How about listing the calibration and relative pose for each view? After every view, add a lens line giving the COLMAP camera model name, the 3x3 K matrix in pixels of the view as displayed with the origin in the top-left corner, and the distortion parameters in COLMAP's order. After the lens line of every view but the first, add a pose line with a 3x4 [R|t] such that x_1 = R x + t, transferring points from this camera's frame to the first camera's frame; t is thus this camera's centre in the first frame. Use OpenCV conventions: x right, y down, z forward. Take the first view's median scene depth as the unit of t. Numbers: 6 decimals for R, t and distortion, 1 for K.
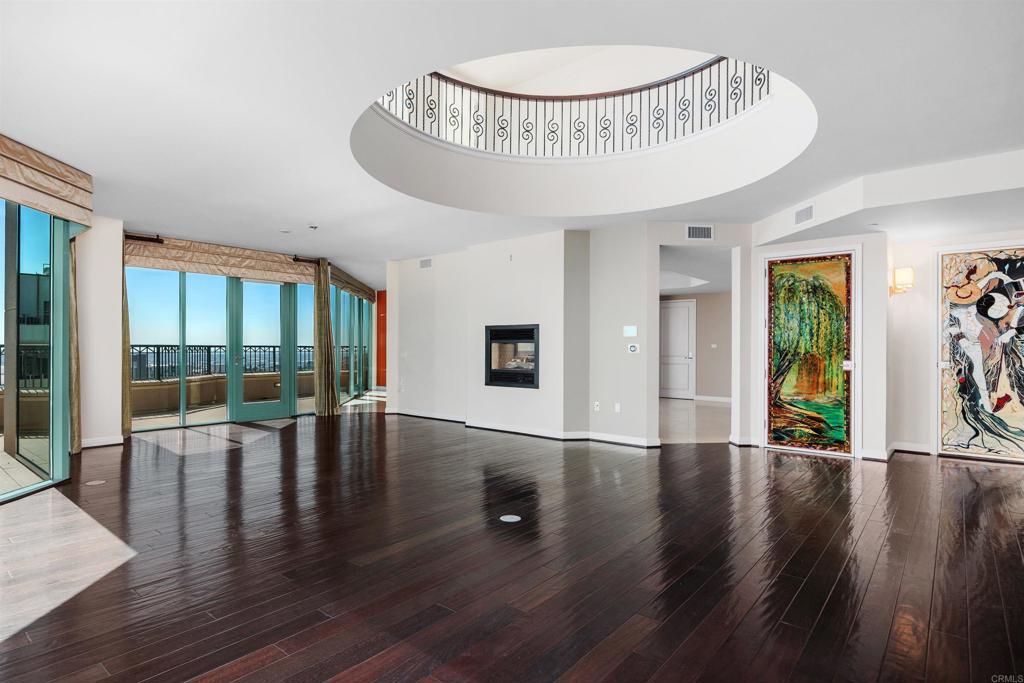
lens RADIAL K [[540.6, 0, 512.0], [0, 540.6, 341.5], [0, 0, 1]] dist [0.000604, 0.000061]
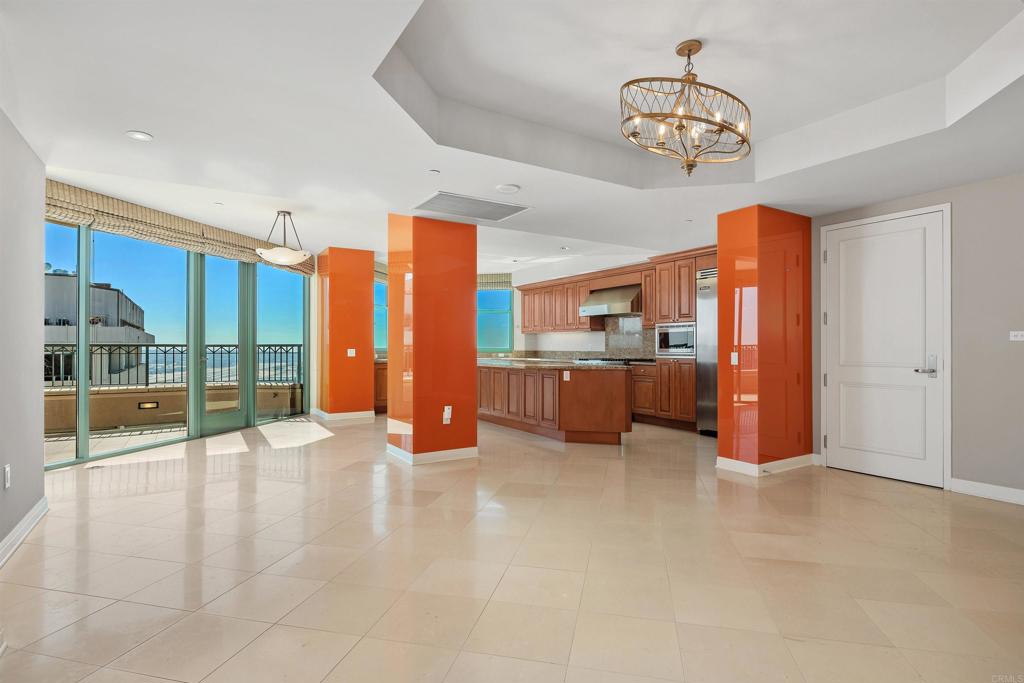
lens RADIAL K [[511.5, 0, 512.0], [0, 511.5, 341.5], [0, 0, 1]] dist [-0.000700, -0.000099]
pose [[0.953523, -0.005818, -0.301266, 0.103111], [0.005799, 0.999983, -0.000958, 0.005315], [0.301266, -0.000833, 0.953540, 0.367126]]
